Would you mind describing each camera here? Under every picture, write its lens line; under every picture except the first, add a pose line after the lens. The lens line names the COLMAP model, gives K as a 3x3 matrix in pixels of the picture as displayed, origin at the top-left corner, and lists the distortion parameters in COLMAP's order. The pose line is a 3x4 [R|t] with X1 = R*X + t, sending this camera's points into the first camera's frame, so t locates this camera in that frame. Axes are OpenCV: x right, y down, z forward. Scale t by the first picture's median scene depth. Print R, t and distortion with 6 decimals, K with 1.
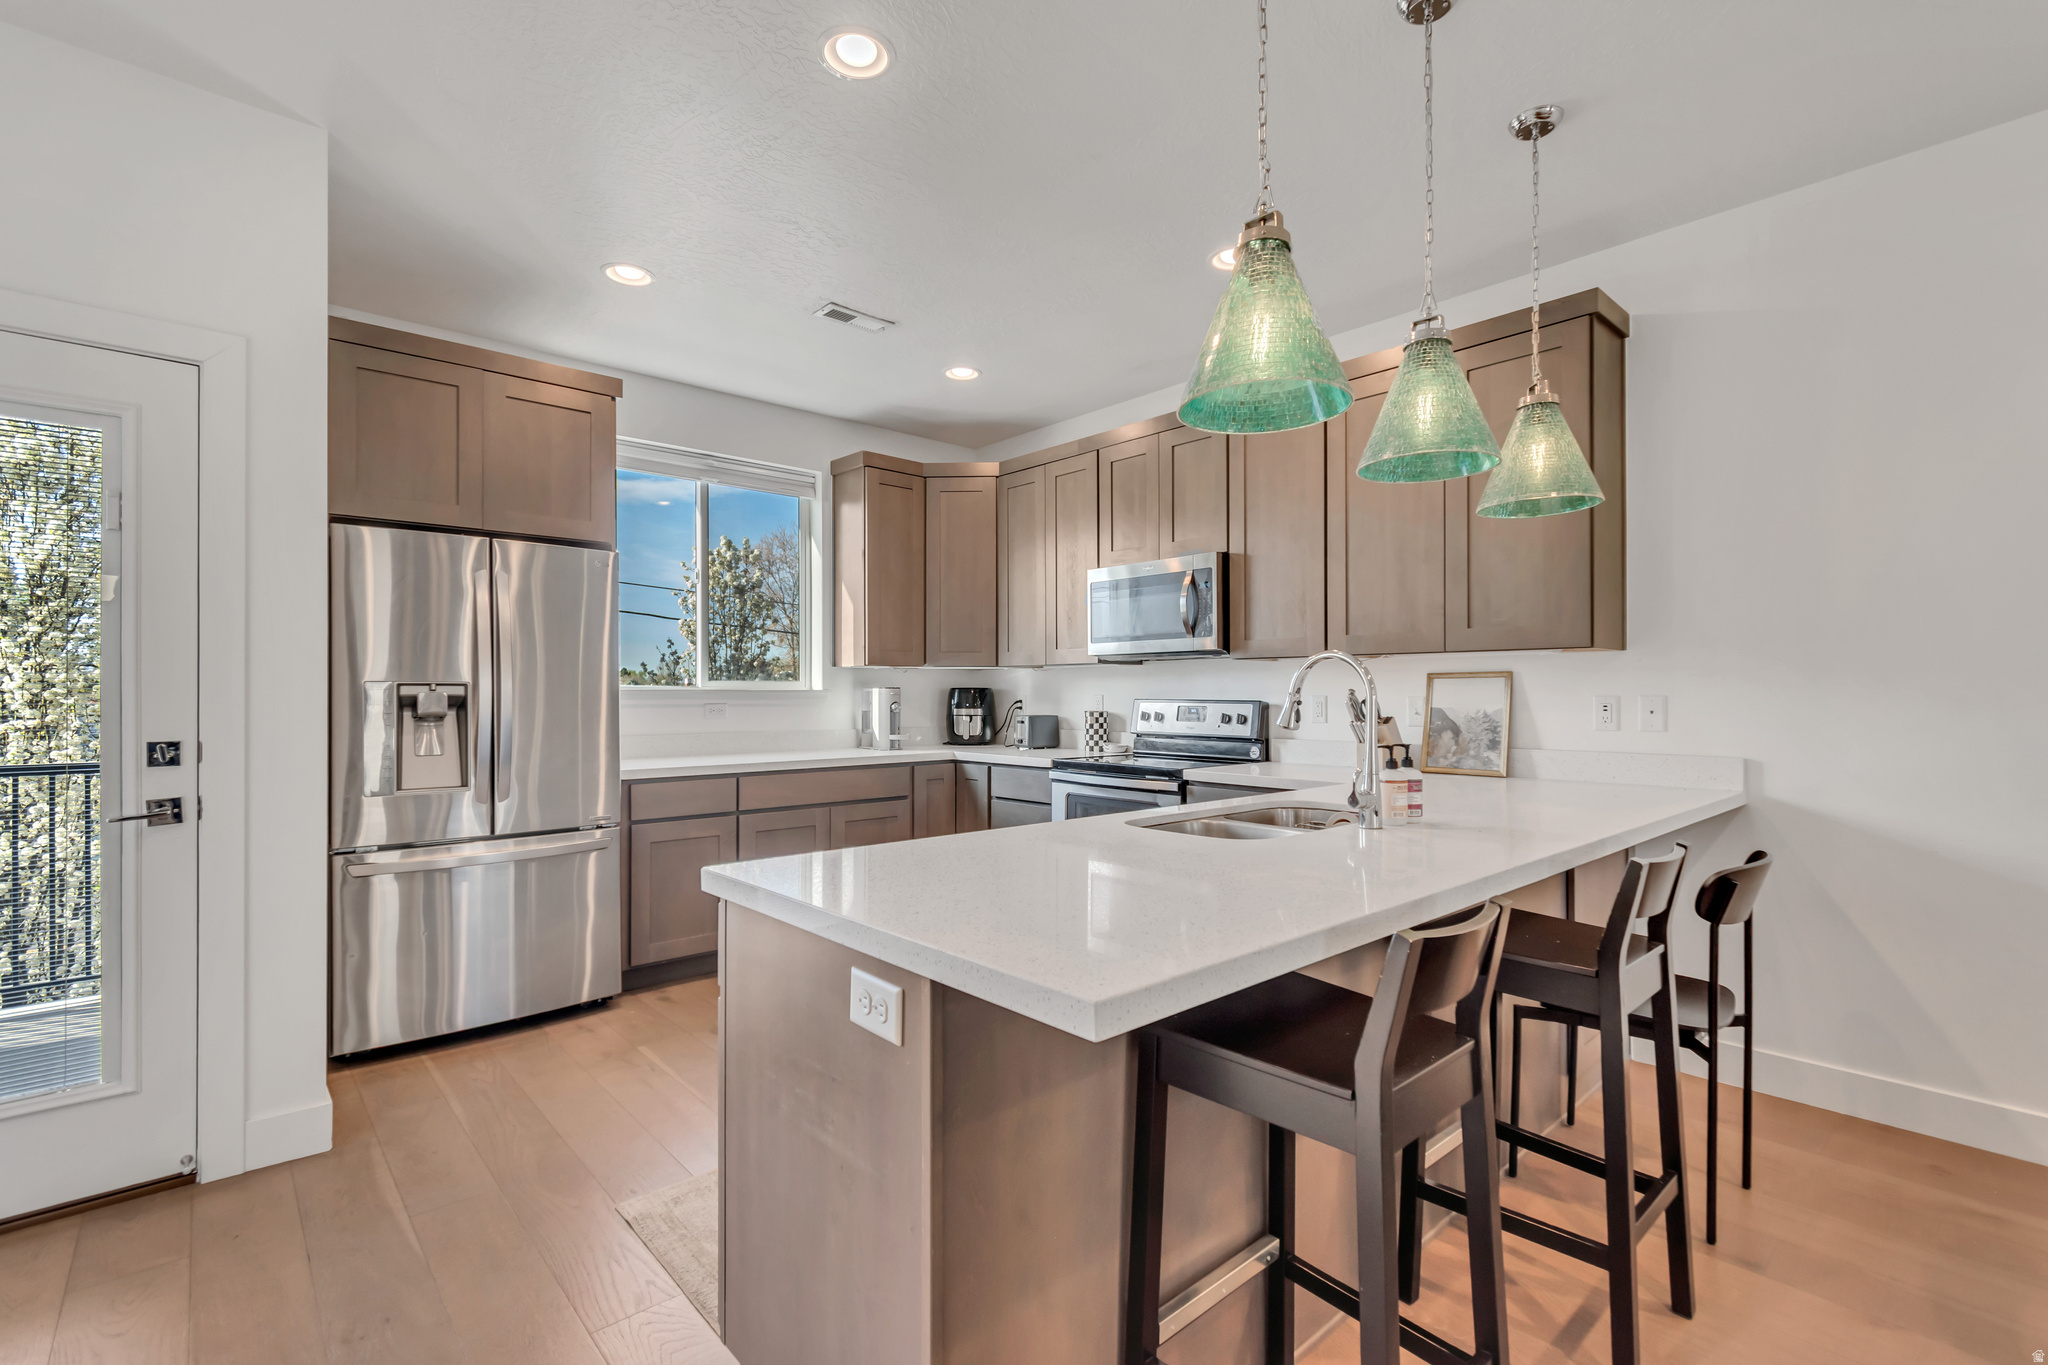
lens RADIAL K [[929.0, 0, 1020.6], [0, 929.0, 698.5], [0, 0, 1]] dist [0.000532, -0.000427]
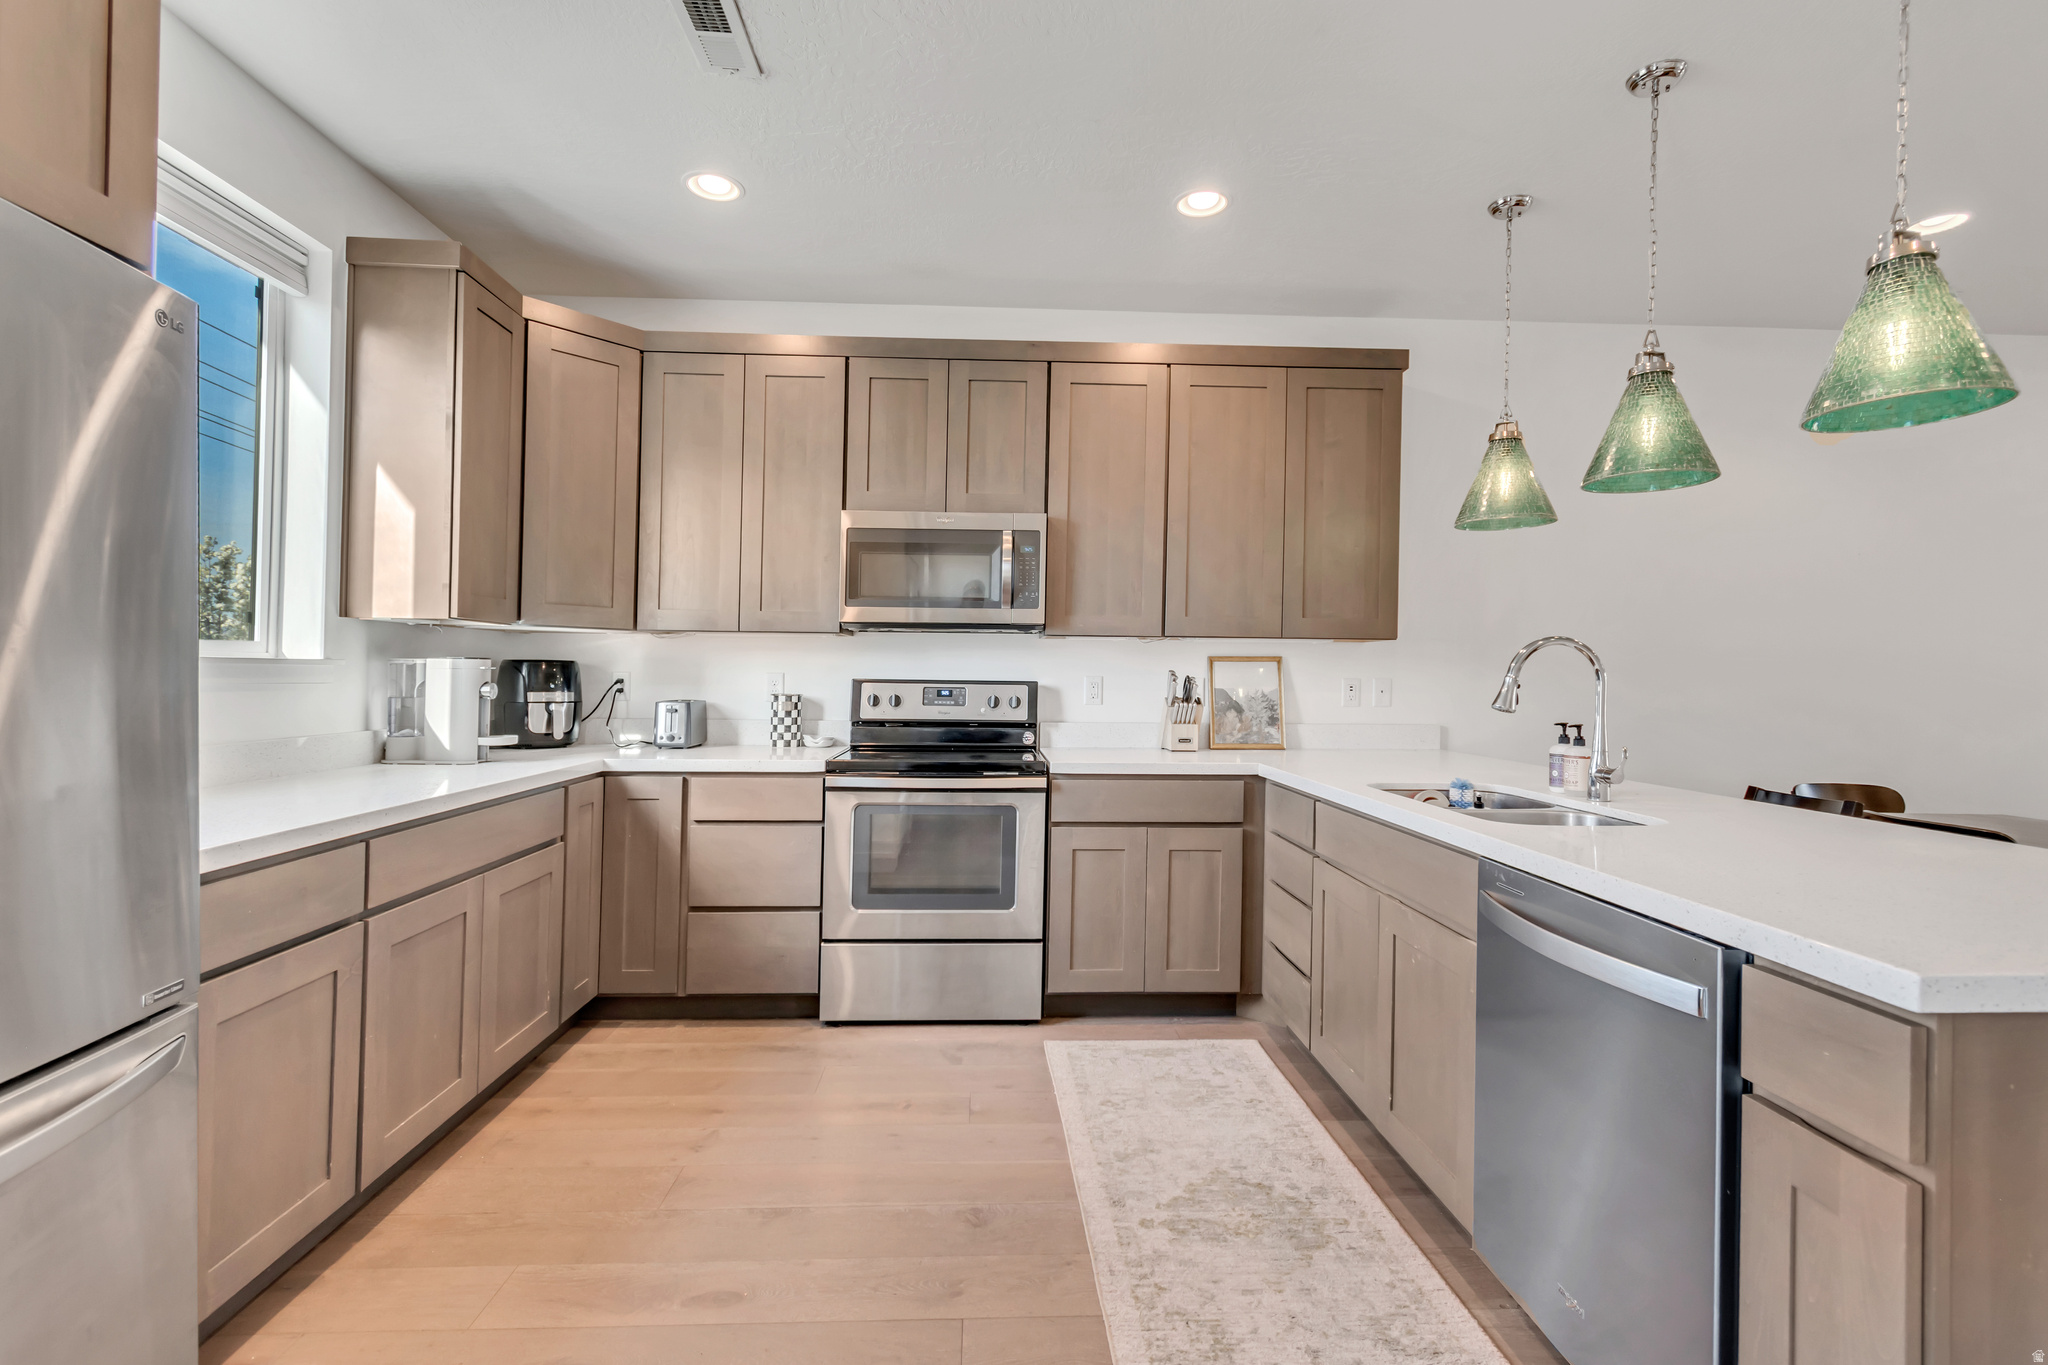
lens RADIAL K [[915.0, 0, 1016.8], [0, 915.0, 675.6], [0, 0, 1]] dist [0.000161, -0.000108]
pose [[0.631753, 0.007372, 0.775134, -0.473803], [-0.005075, 0.999973, -0.005374, 0.001562], [-0.775153, -0.000539, 0.631774, 0.462703]]
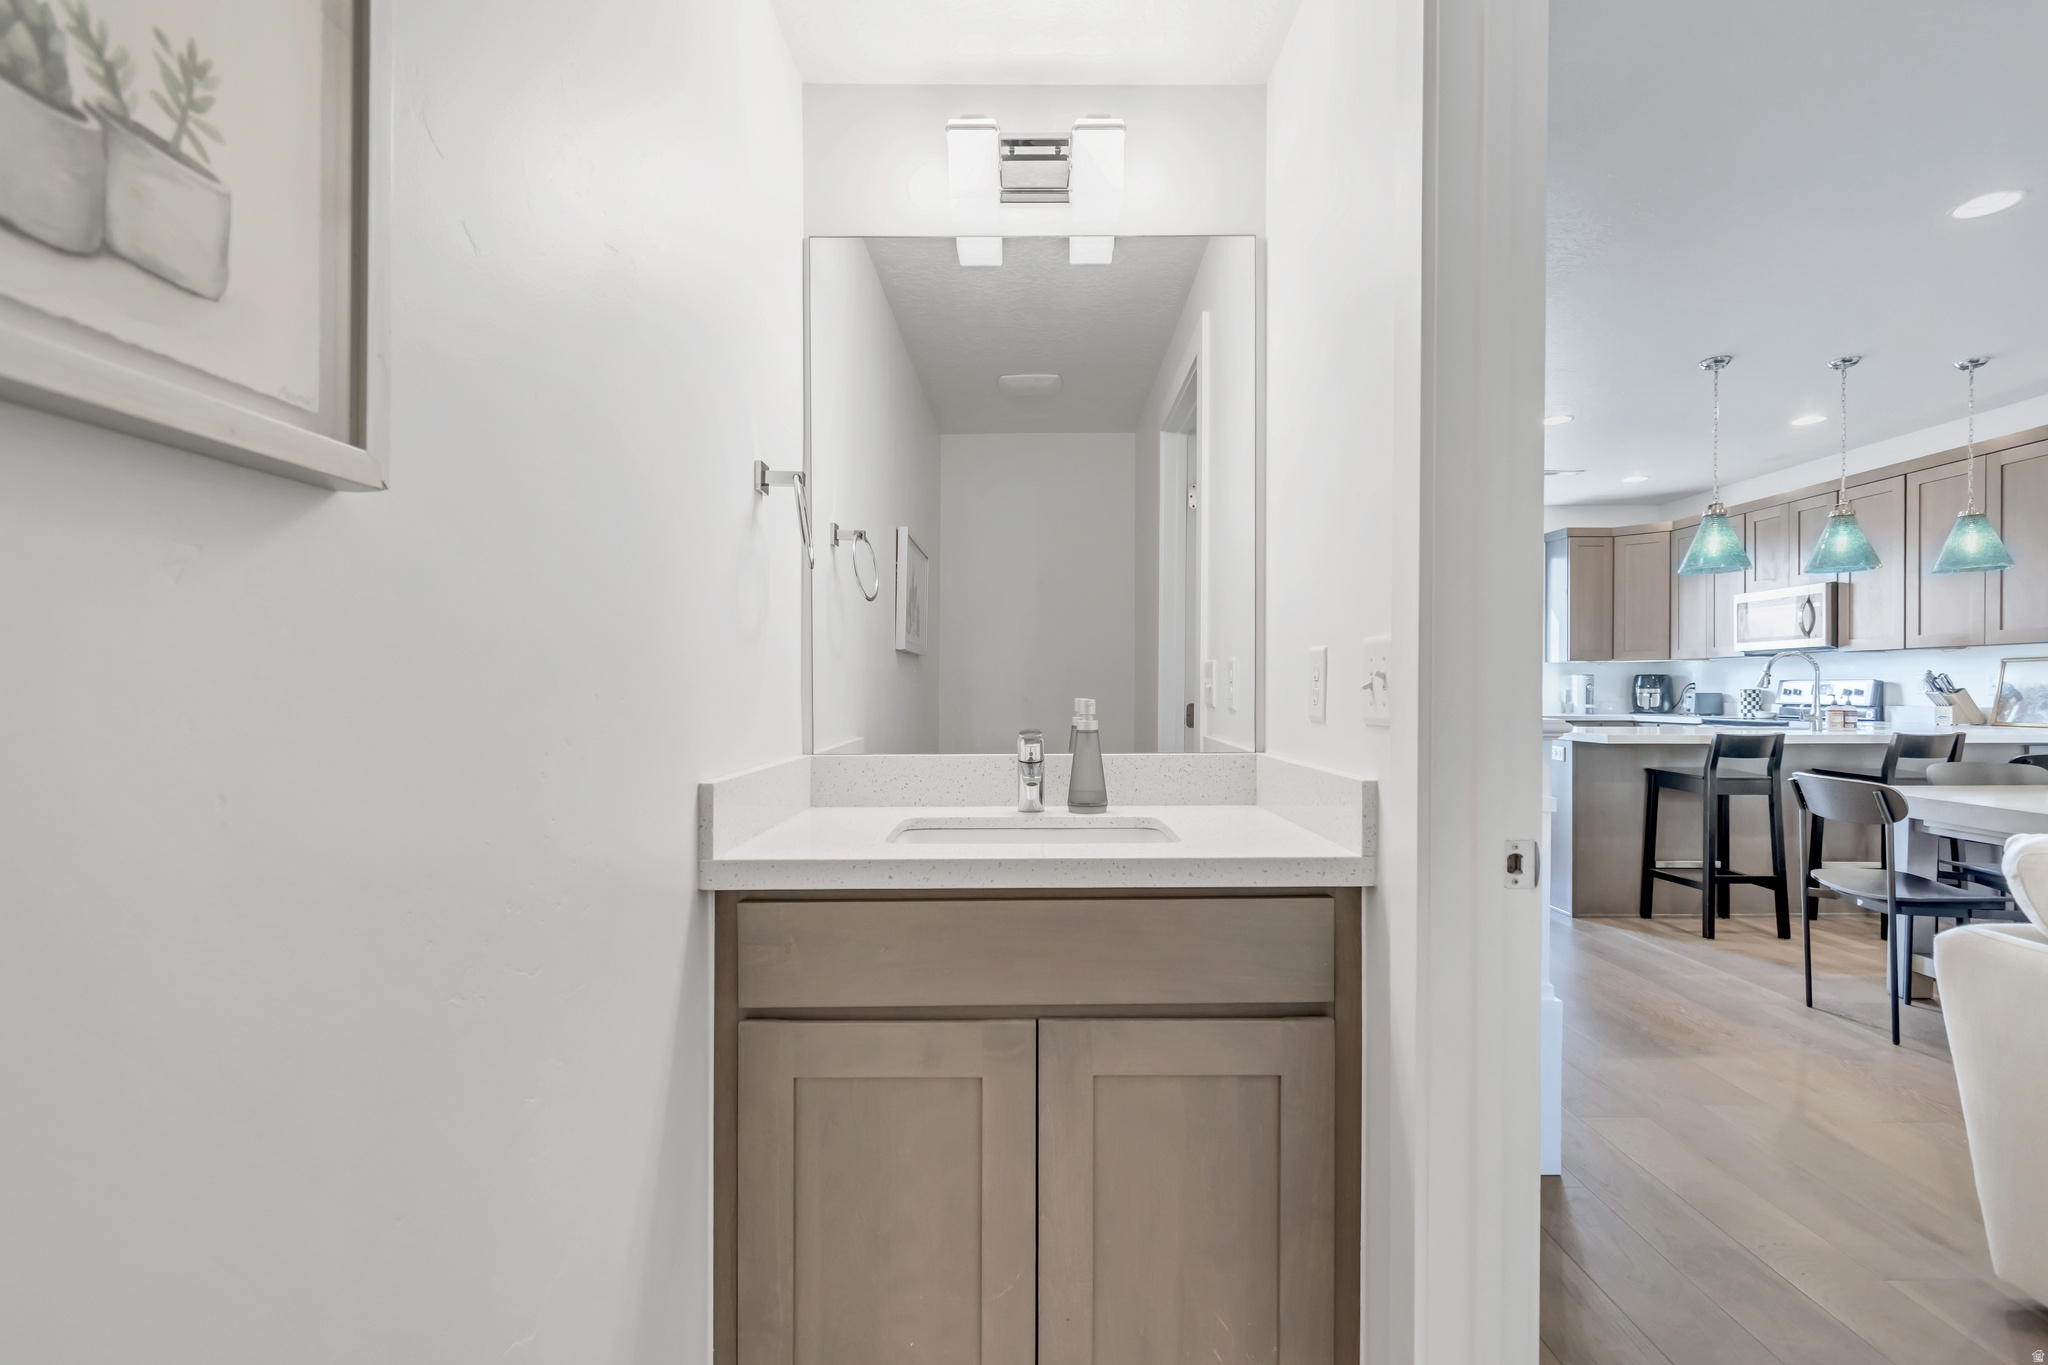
lens RADIAL K [[929.0, 0, 1020.6], [0, 929.0, 698.5], [0, 0, 1]] dist [0.000532, -0.000427]
pose [[0.755488, 0.003764, -0.655151, 0.210257], [-0.000424, 0.999986, 0.005256, 0.026212], [0.655162, -0.003693, 0.755480, -1.026680]]
